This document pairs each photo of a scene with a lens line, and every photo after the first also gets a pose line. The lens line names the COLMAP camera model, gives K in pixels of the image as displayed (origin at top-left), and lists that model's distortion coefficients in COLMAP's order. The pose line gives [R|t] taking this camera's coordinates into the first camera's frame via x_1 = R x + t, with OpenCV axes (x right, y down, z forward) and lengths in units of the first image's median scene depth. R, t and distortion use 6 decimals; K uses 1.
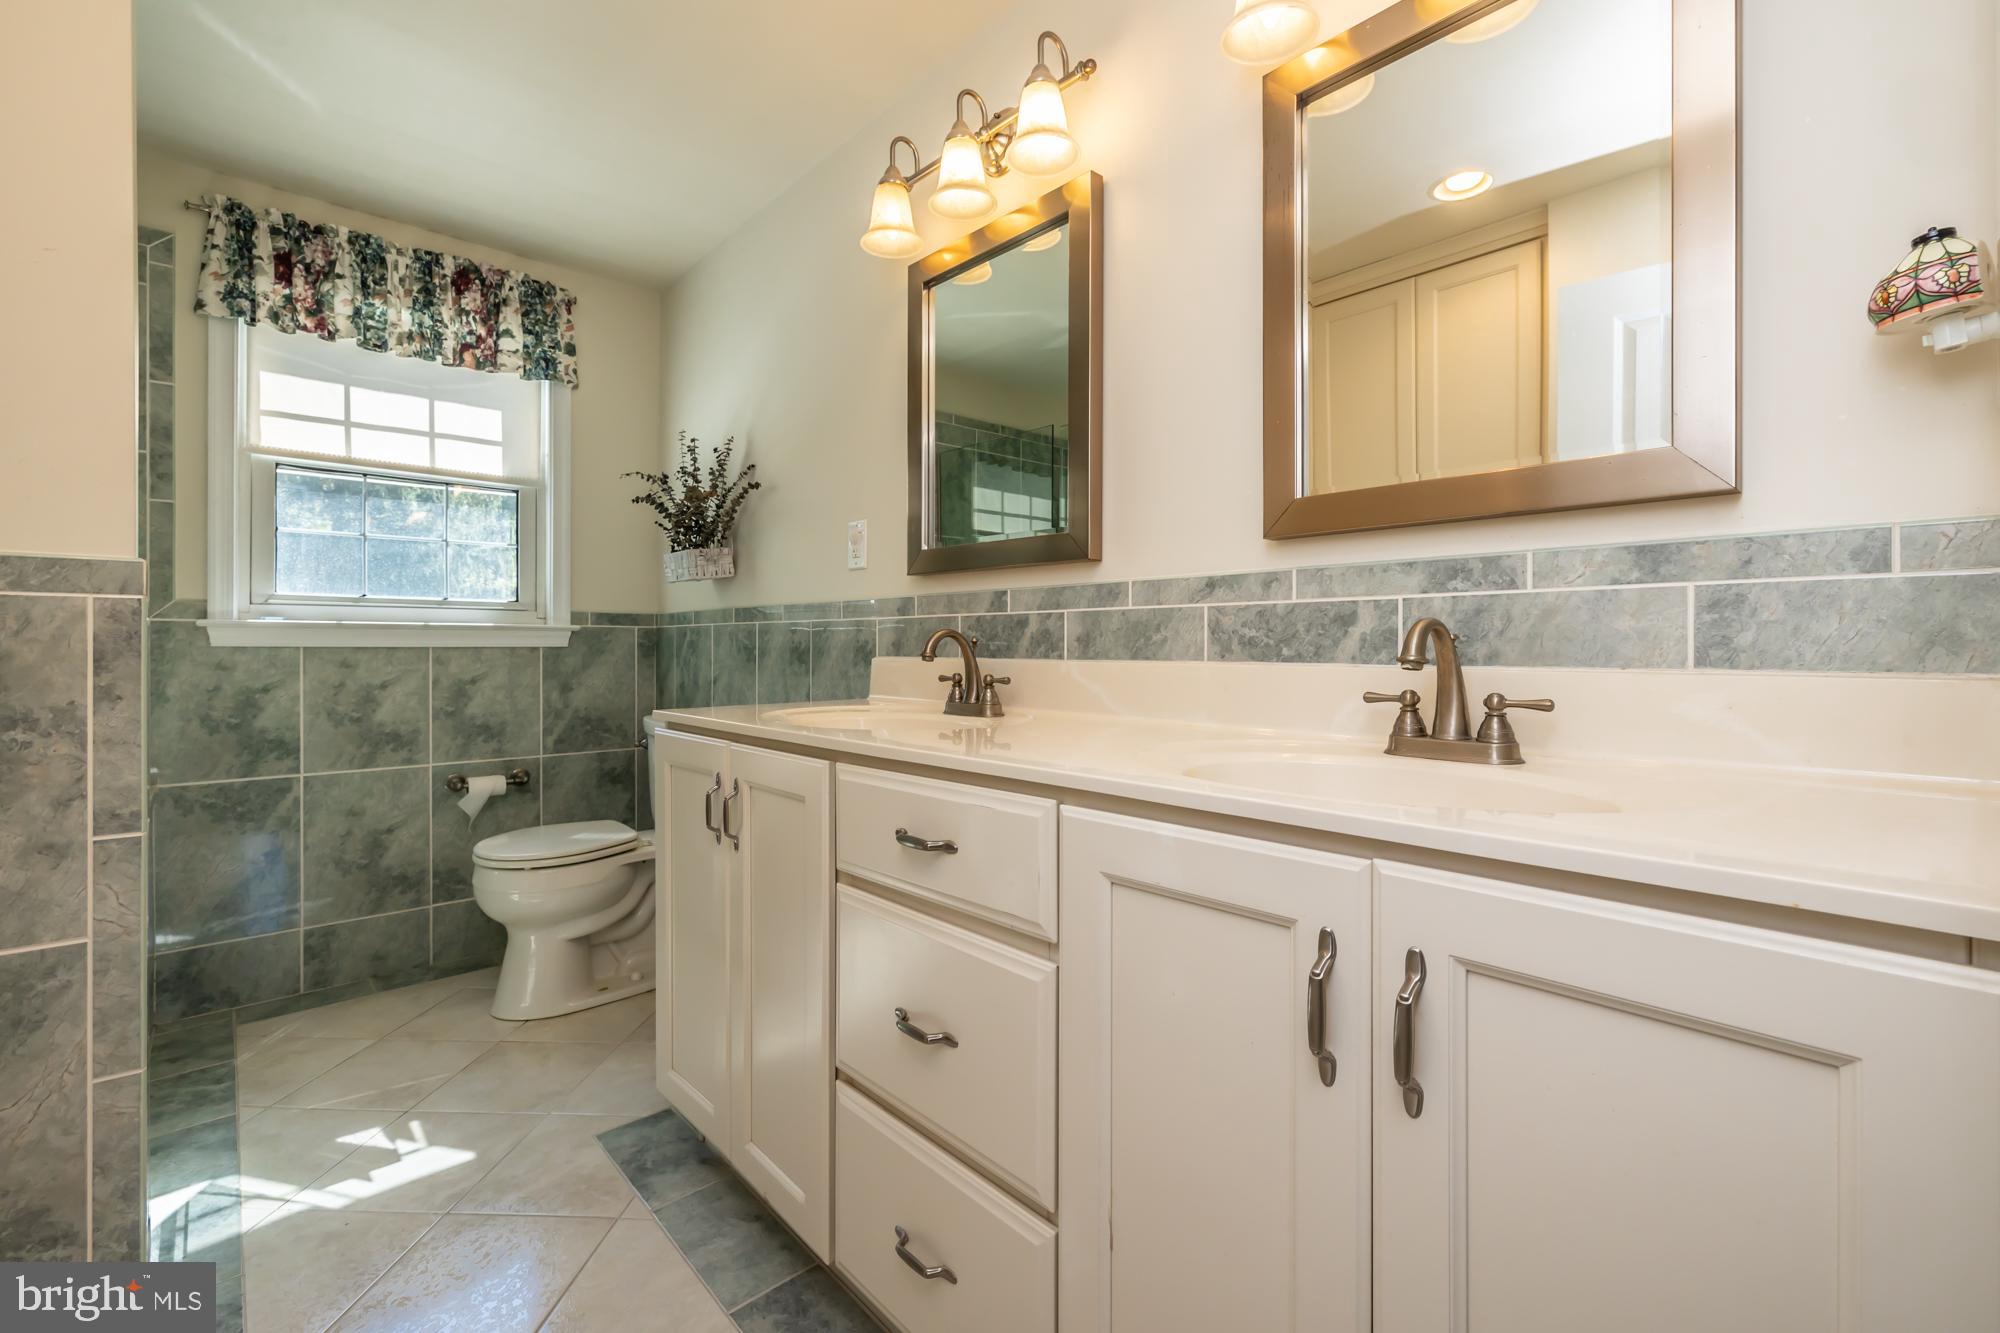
lens RADIAL K [[849.9, 0, 995.3], [0, 849.9, 647.6], [0, 0, 1]] dist [-0.002849, -0.000289]
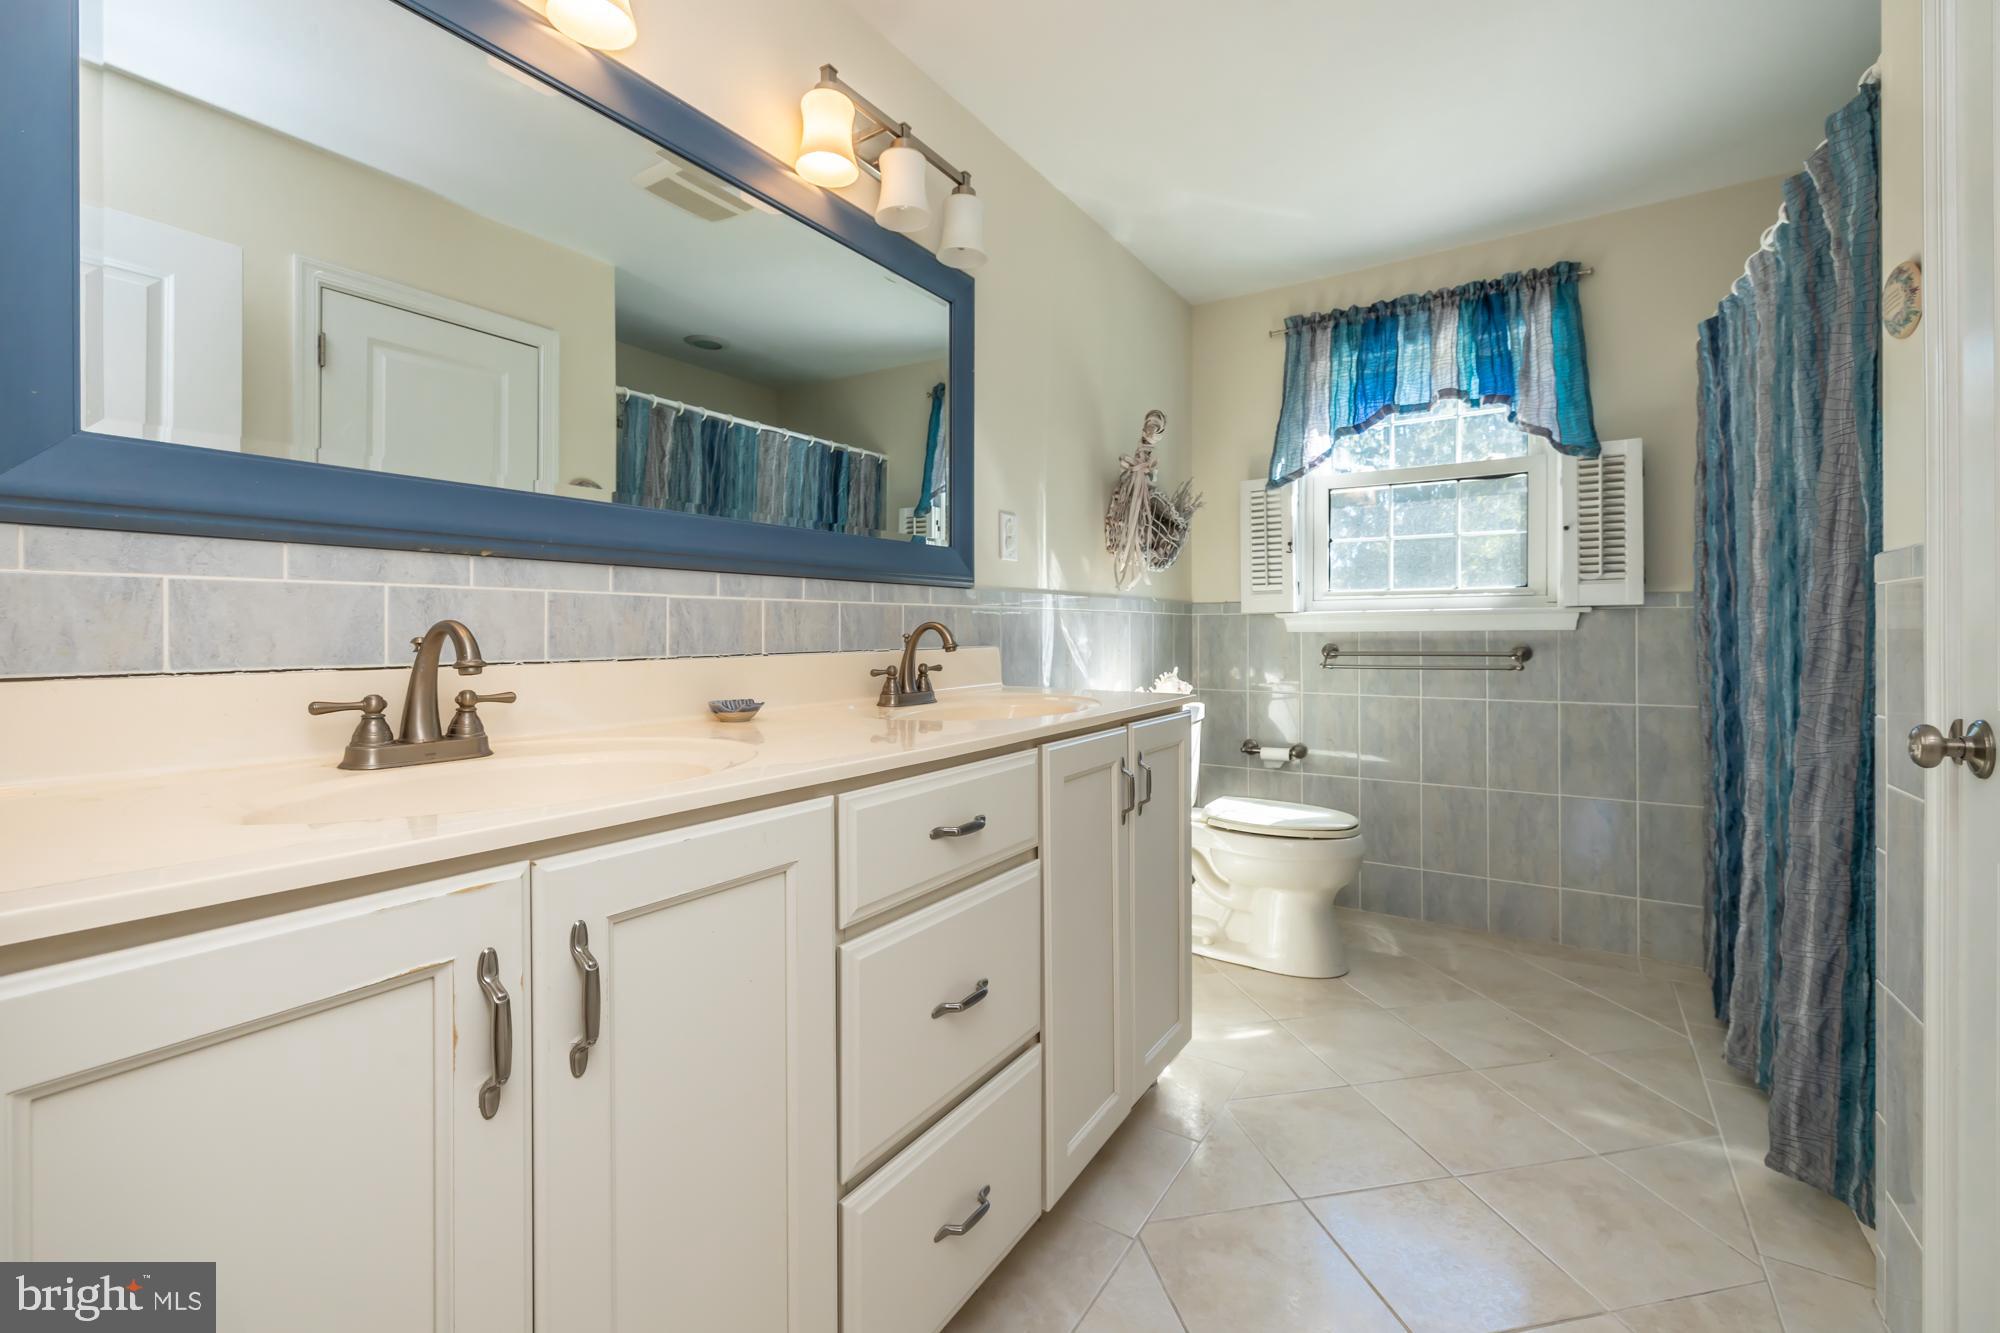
lens RADIAL K [[820.1, 0, 993.4], [0, 820.1, 638.4], [0, 0, 1]] dist [-0.020803, -0.000157]
pose [[-0.192538, 0.000013, 0.981290, -0.504108], [0.018257, 0.999827, 0.003569, -0.000372], [-0.981120, 0.018603, -0.192505, 0.564142]]
